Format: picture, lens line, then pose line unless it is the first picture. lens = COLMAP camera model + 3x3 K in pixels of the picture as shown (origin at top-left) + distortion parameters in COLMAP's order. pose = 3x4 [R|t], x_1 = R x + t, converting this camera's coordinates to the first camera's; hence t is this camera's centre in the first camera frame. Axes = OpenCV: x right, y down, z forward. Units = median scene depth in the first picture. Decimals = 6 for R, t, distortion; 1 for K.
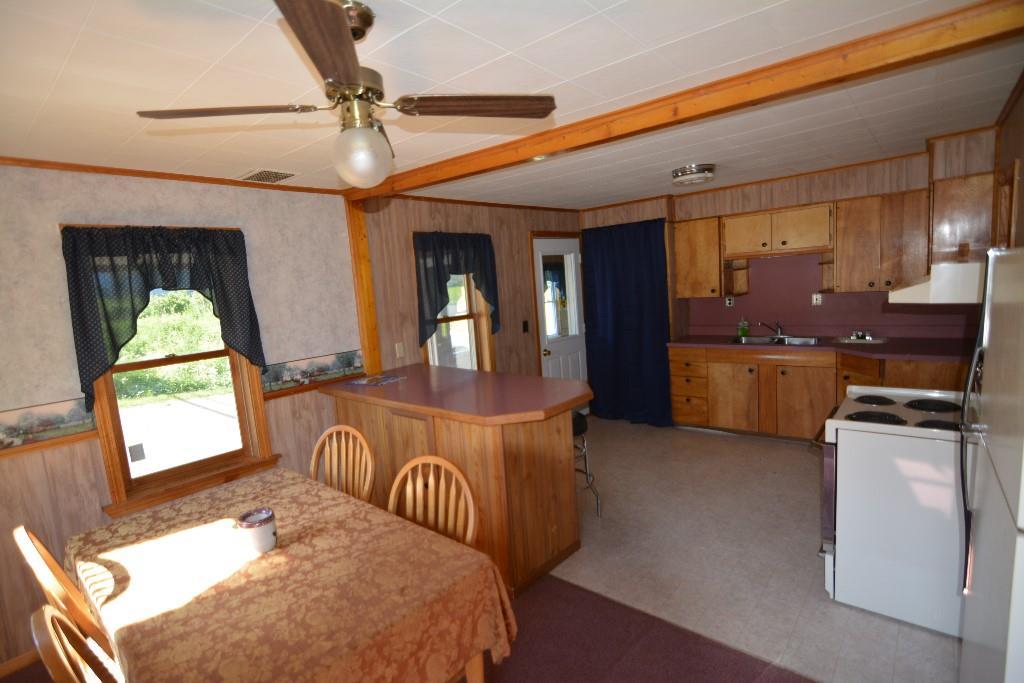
lens RADIAL K [[521.2, 0, 515.2], [0, 521.2, 344.7], [0, 0, 1]] dist [-0.032502, -0.000378]
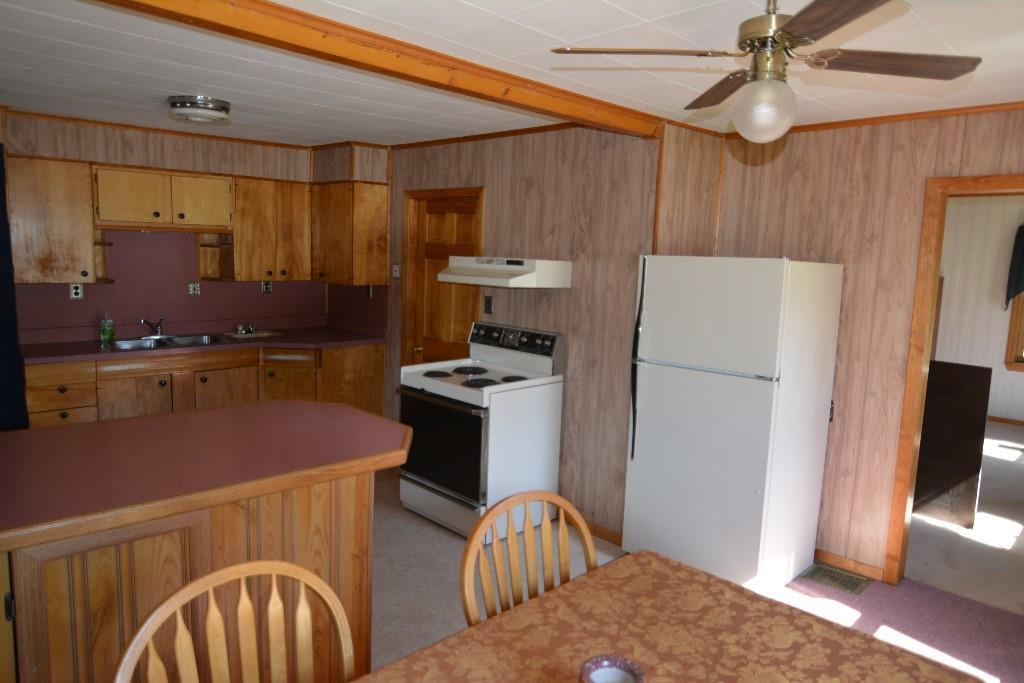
lens RADIAL K [[689.4, 0, 514.0], [0, 689.4, 344.2], [0, 0, 1]] dist [-0.004868, -0.000256]
pose [[0.065645, -0.057395, 0.996191, -0.529769], [0.086972, 0.994874, 0.051588, -0.014239], [-0.994046, 0.083254, 0.070300, 0.466594]]
